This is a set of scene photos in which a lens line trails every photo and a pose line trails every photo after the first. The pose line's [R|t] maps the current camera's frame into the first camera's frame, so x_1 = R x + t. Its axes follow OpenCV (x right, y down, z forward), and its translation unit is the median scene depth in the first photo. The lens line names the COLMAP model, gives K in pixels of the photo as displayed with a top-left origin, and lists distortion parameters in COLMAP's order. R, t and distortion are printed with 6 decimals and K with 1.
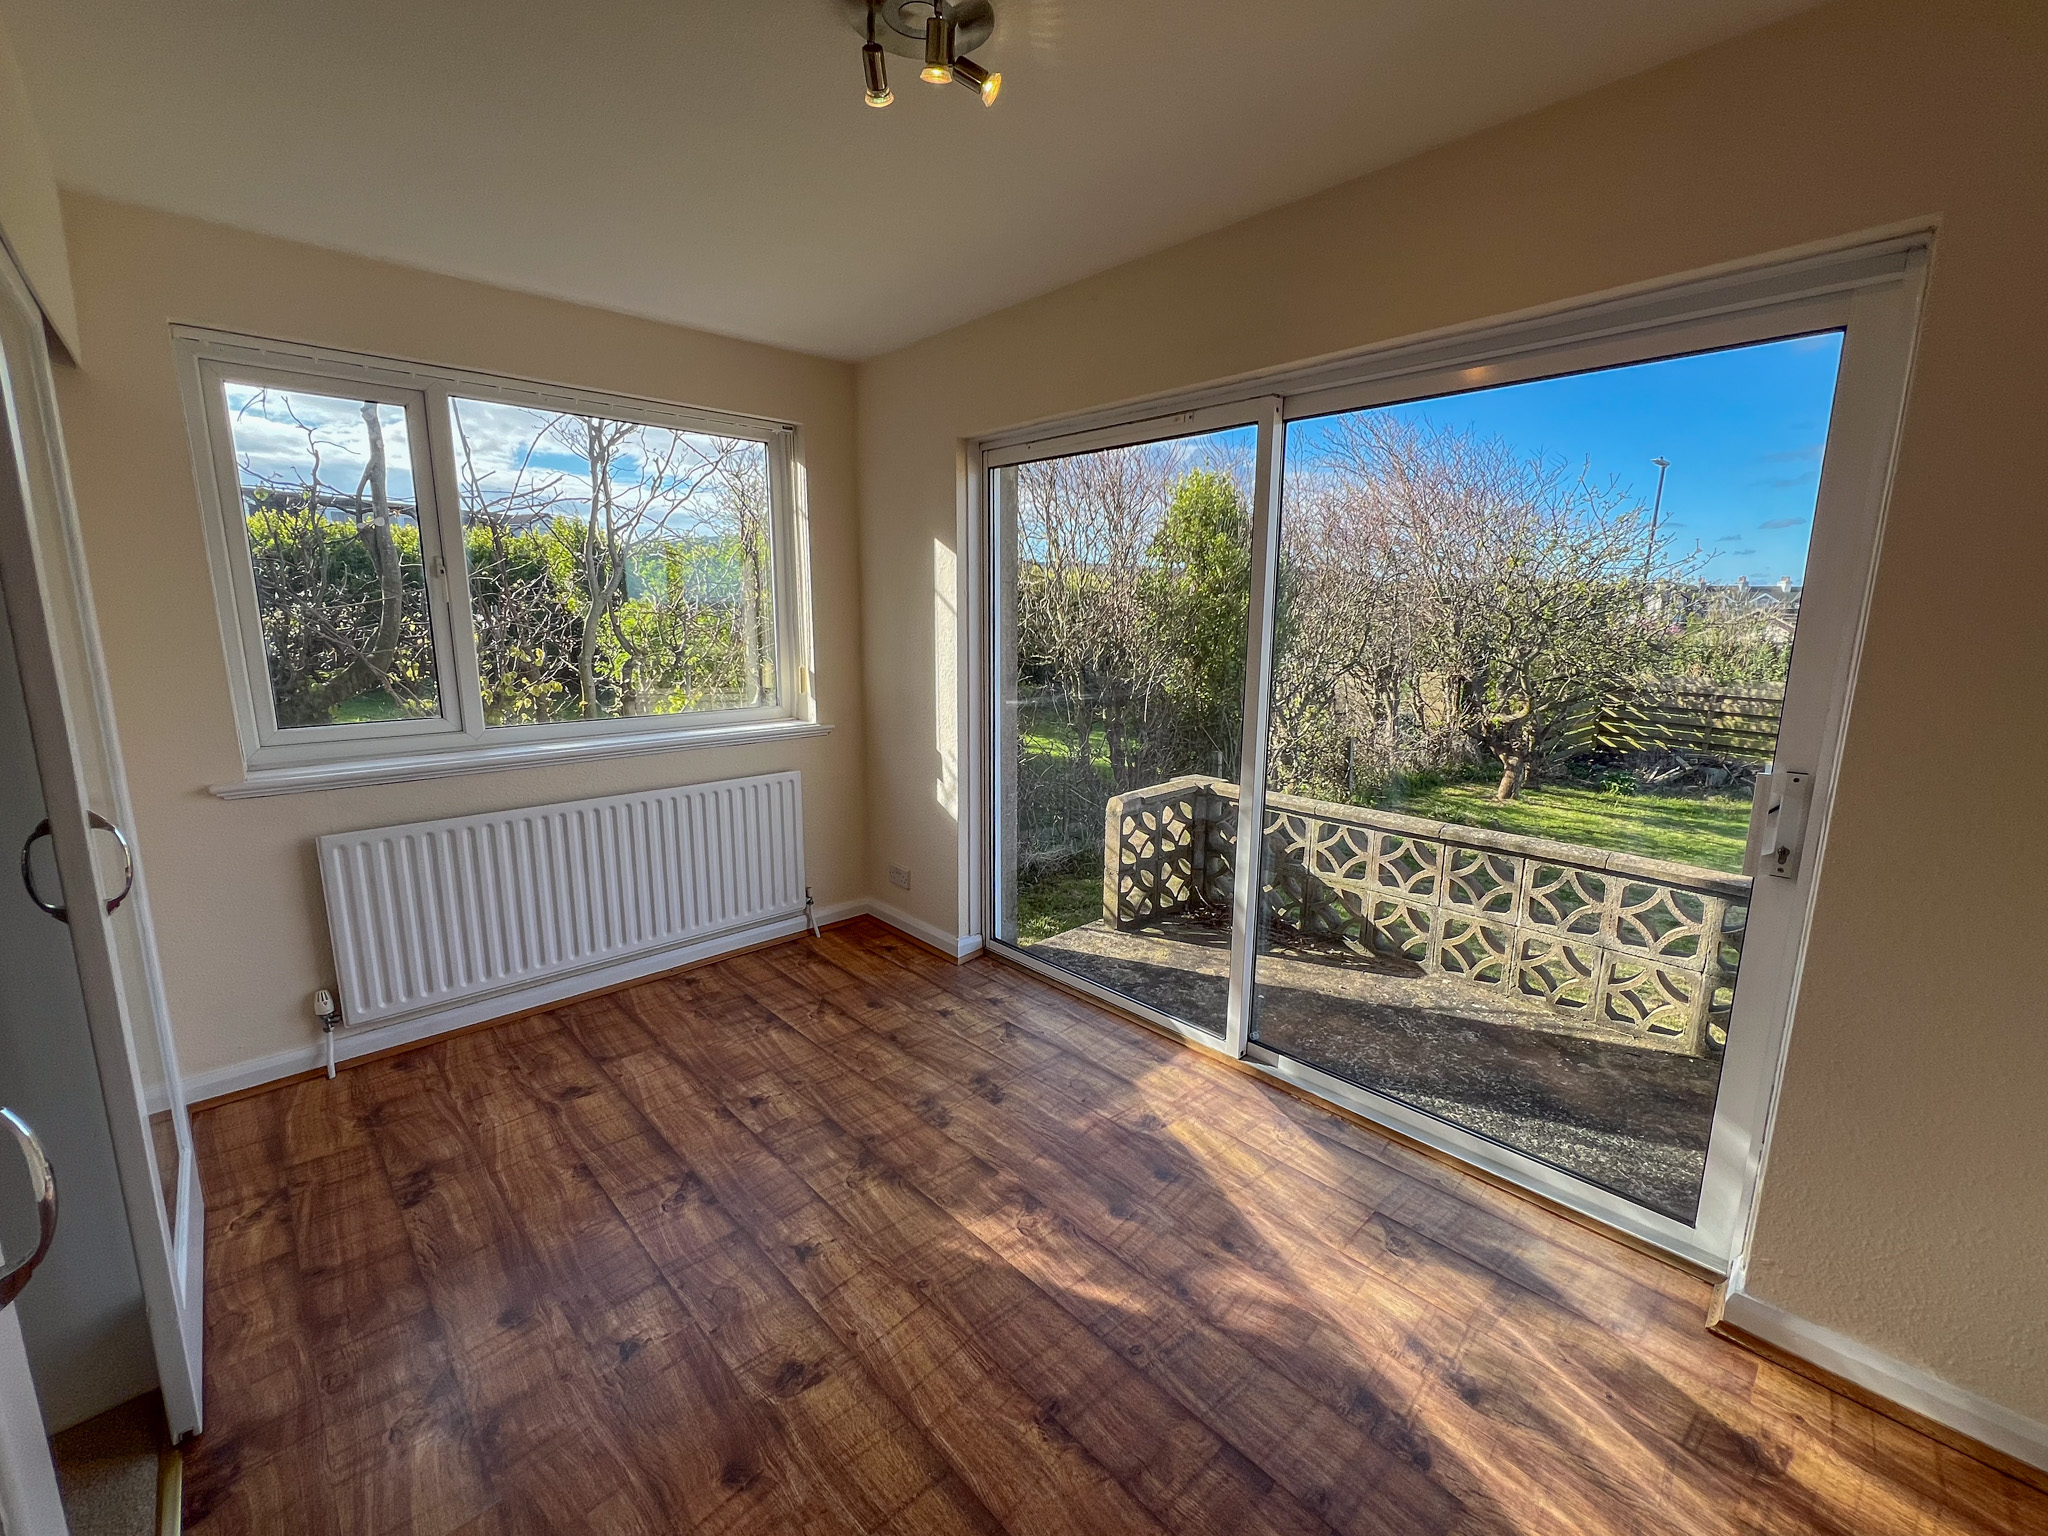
lens RADIAL K [[861.6, 0, 1018.0], [0, 861.6, 768.7], [0, 0, 1]] dist [-0.002350, -0.000044]
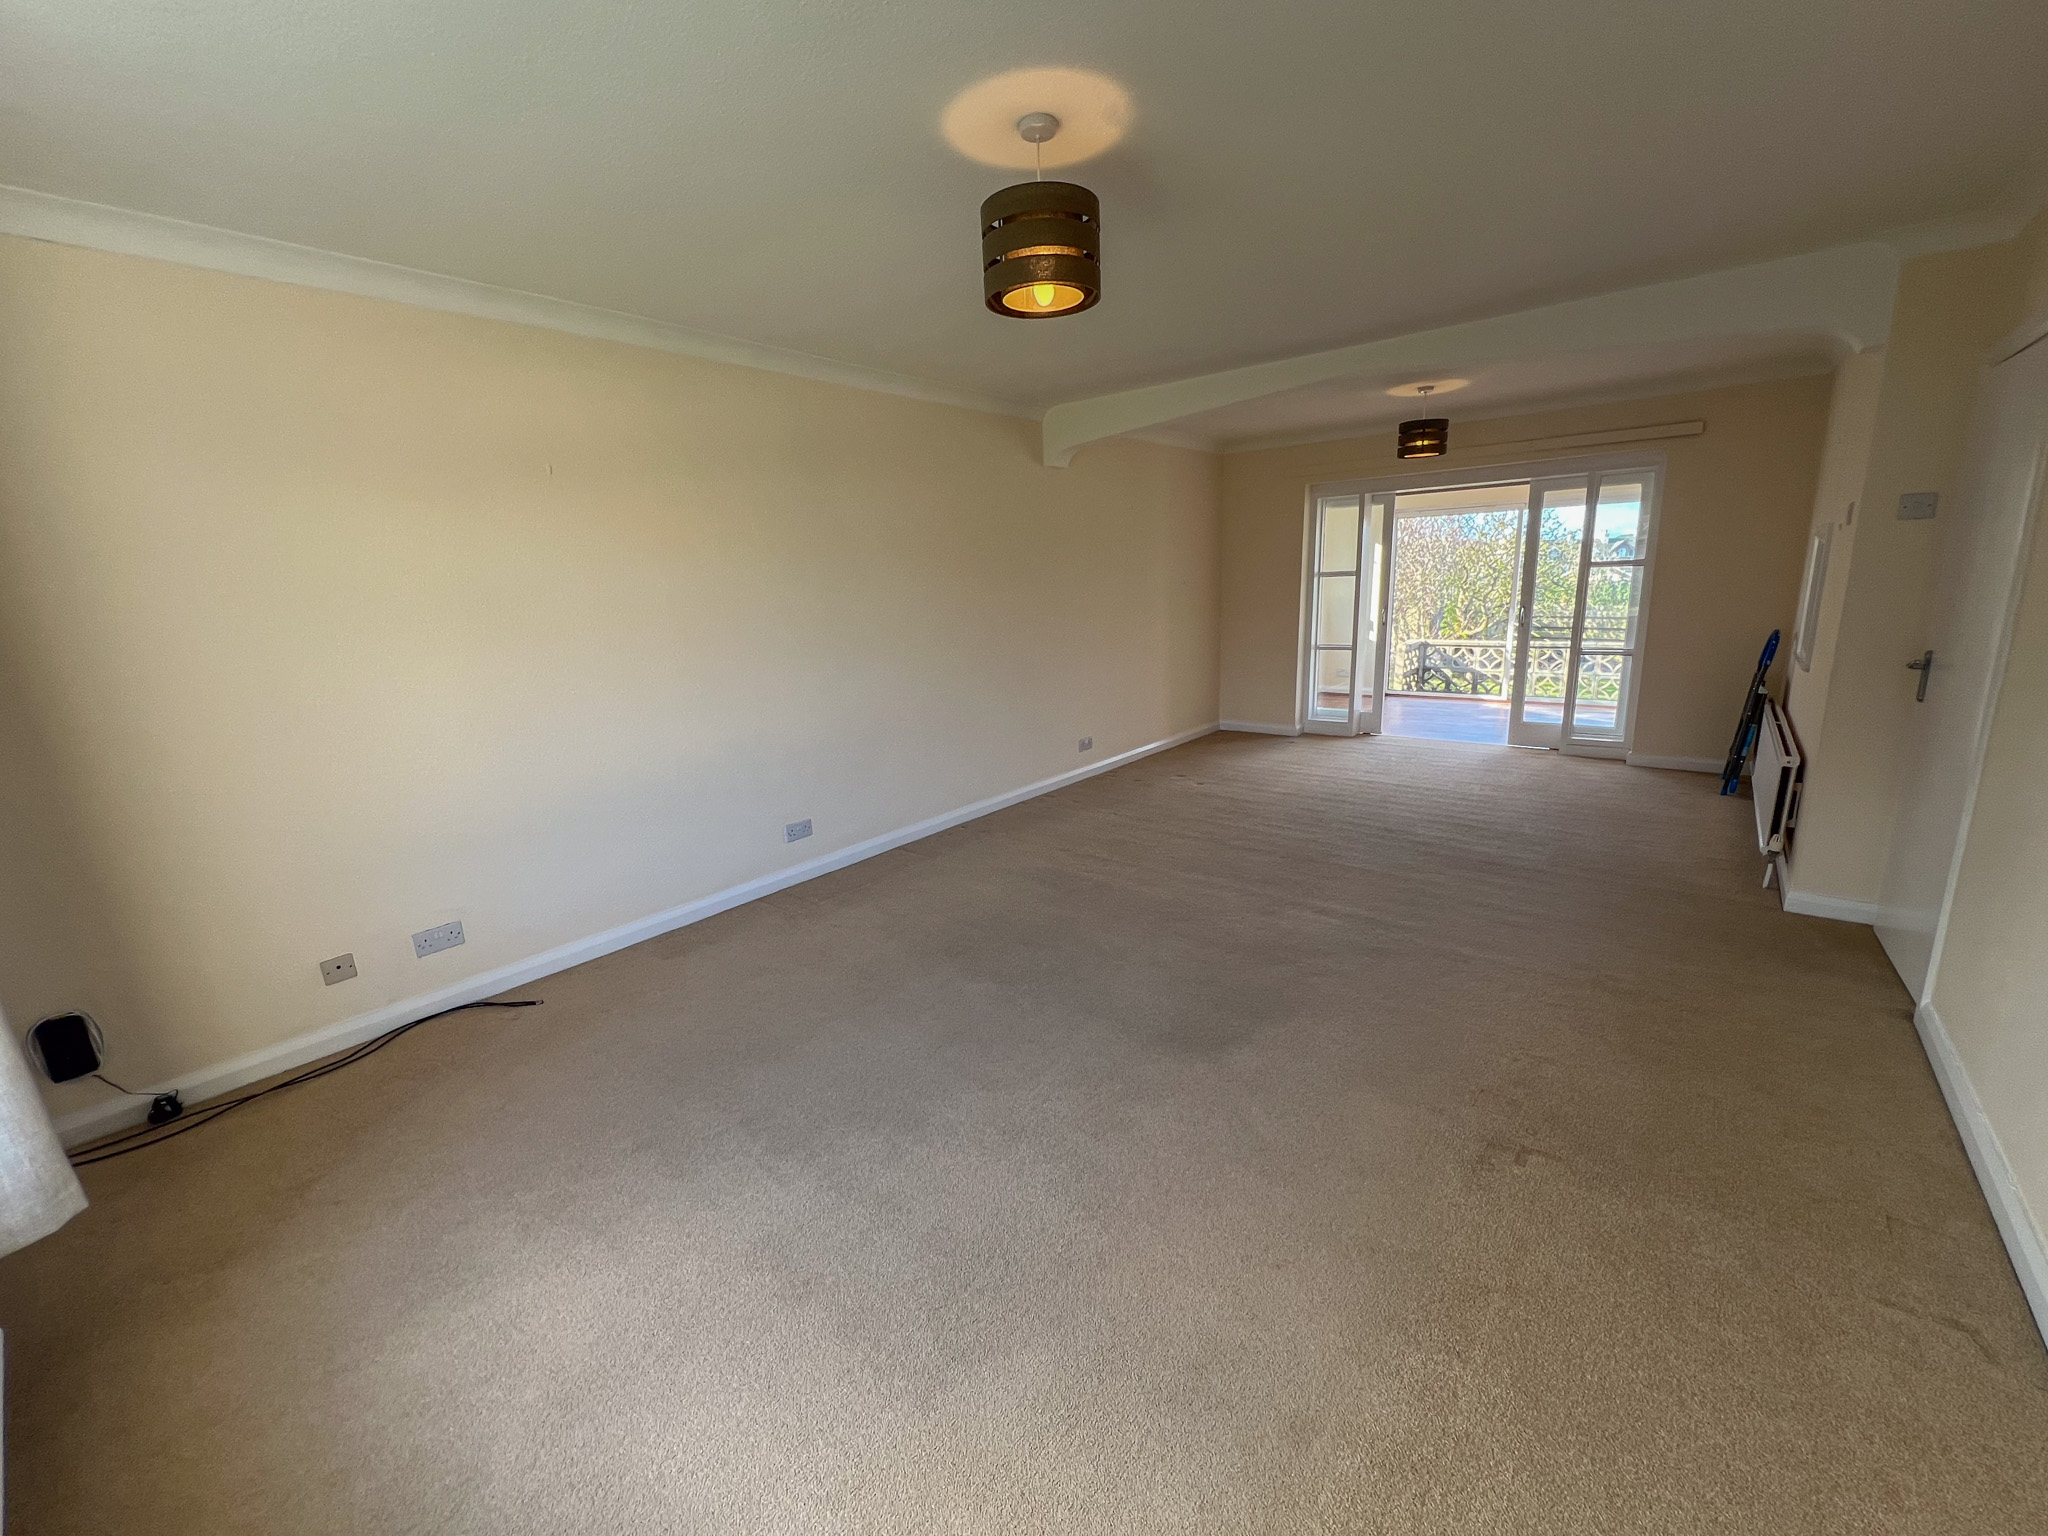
lens RADIAL K [[861.6, 0, 1018.0], [0, 861.6, 768.7], [0, 0, 1]] dist [-0.002350, -0.000044]
pose [[0.989600, -0.064292, 0.128676, -1.686422], [0.060398, 0.997597, 0.033941, 0.310539], [-0.130549, -0.025816, 0.991106, -1.676356]]
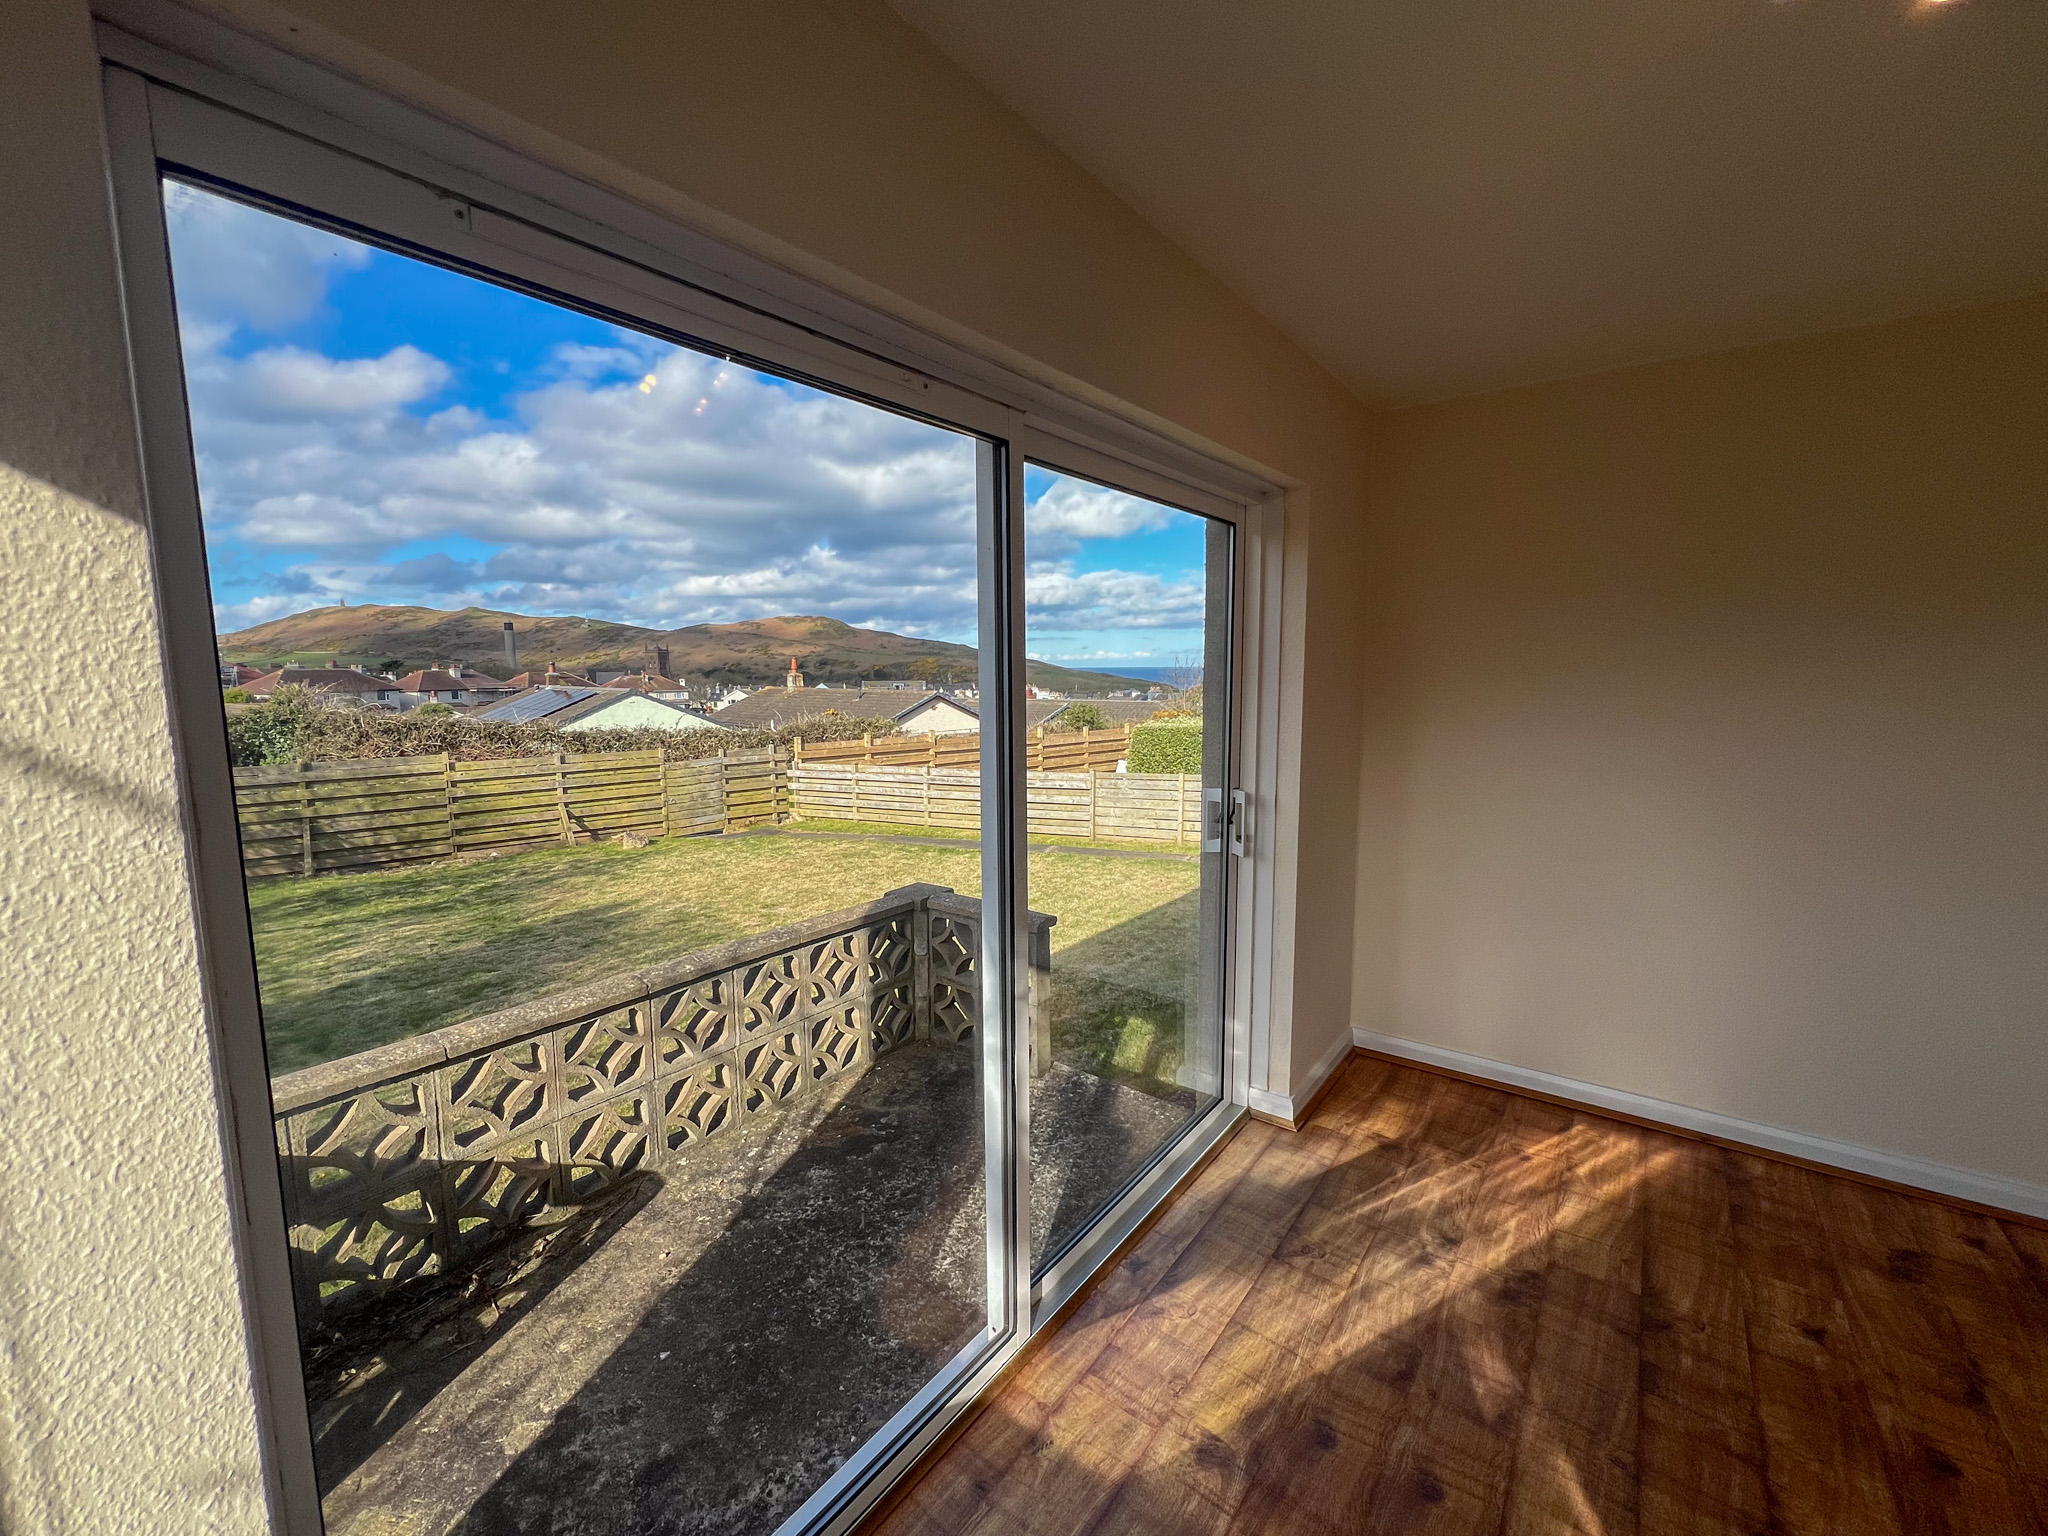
lens RADIAL K [[861.6, 0, 1018.0], [0, 861.6, 768.7], [0, 0, 1]] dist [-0.002350, -0.000044]
pose [[-0.183277, -0.120967, 0.975590, -0.311273], [0.185481, 0.970321, 0.155158, -0.184639], [-0.965405, 0.209390, -0.155400, 0.866644]]
